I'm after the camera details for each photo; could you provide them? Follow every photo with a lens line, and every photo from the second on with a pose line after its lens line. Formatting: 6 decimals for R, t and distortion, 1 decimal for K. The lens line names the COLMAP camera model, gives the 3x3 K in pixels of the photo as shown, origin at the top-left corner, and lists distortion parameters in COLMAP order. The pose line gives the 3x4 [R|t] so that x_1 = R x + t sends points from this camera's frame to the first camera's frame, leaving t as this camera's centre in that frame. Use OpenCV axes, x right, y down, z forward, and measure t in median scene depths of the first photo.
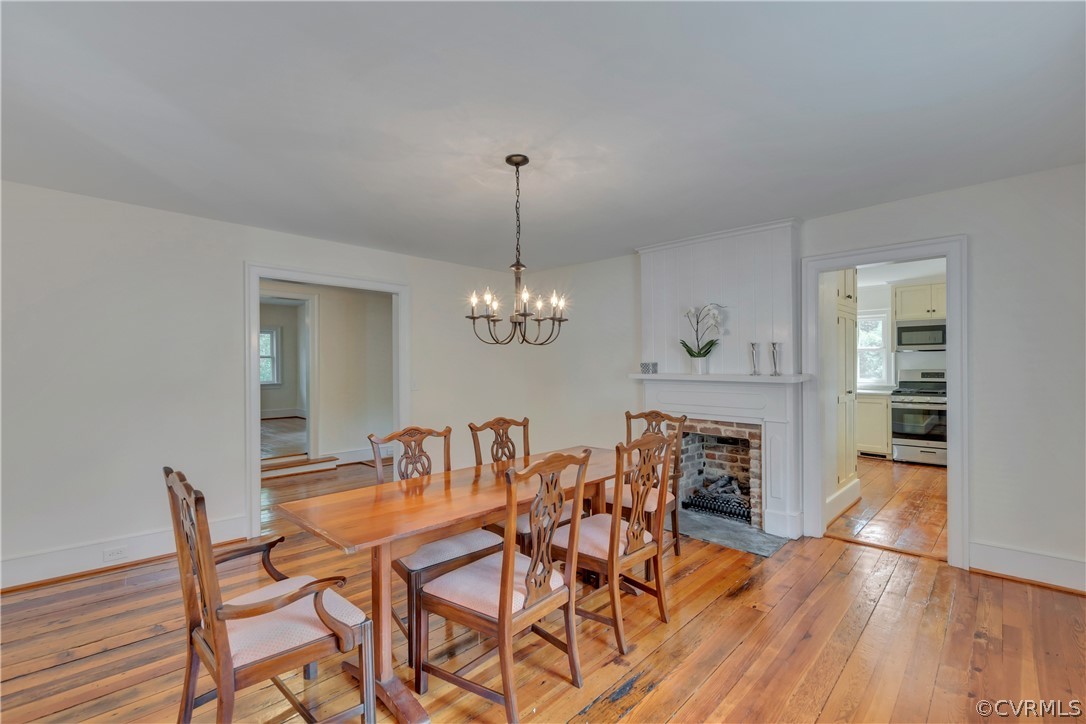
lens RADIAL K [[478.3, 0, 545.0], [0, 478.3, 358.9], [0, 0, 1]] dist [0.001849, -0.000580]
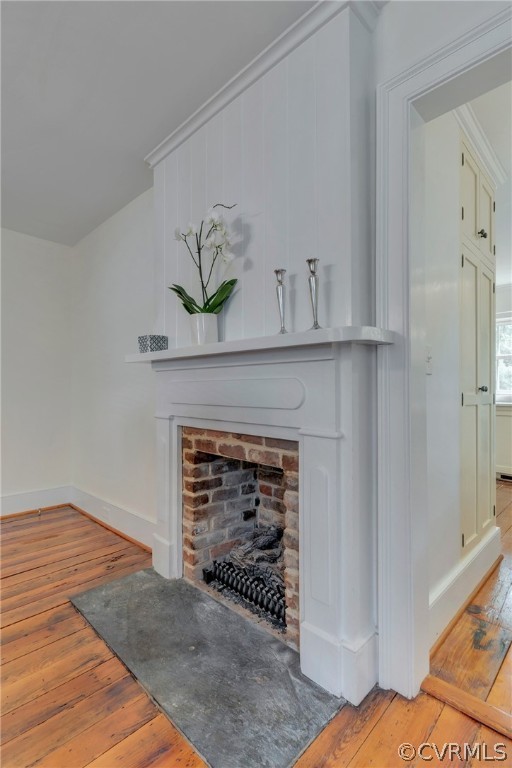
lens RADIAL K [[372.4, 0, 256.0], [0, 372.4, 384.0], [0, 0, 1]] dist [0.014573, 0.000287]
pose [[0.999870, 0.013462, 0.008920, 0.377224], [-0.013349, 0.999832, -0.012591, 0.078933], [-0.009088, 0.012470, 0.999881, 0.578902]]
